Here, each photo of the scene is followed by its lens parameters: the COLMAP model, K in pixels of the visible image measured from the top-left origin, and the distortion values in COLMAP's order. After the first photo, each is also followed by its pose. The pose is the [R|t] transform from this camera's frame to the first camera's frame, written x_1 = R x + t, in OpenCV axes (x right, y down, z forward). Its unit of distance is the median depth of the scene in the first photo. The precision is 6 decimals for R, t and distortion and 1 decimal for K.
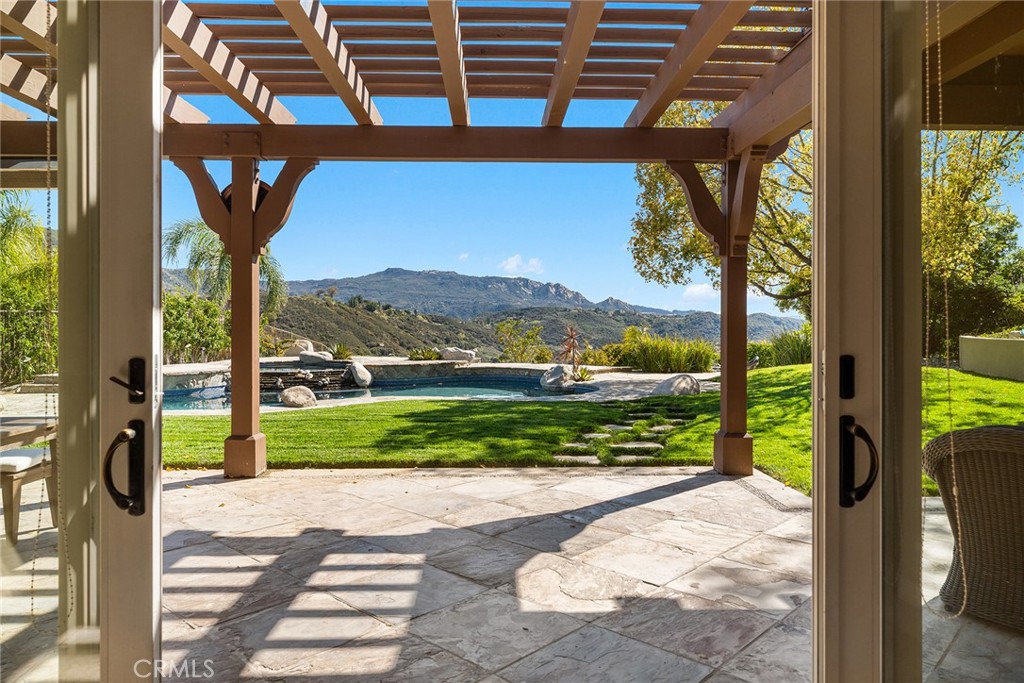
lens RADIAL K [[686.8, 0, 514.5], [0, 686.8, 321.6], [0, 0, 1]] dist [-0.002086, -0.003085]
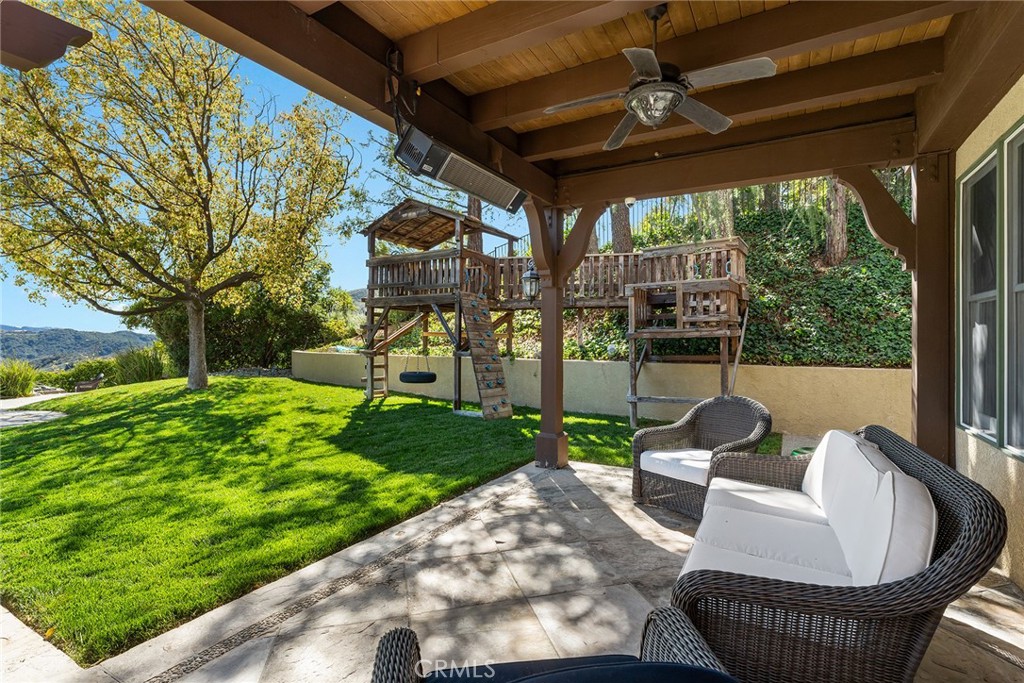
lens RADIAL K [[488.3, 0, 513.7], [0, 488.3, 337.0], [0, 0, 1]] dist [-0.000164, -0.000251]
pose [[0.527620, 0.008326, 0.849440, 0.103137], [-0.005258, 0.999965, -0.006536, -0.001005], [-0.849465, -0.001017, 0.527645, 0.184081]]
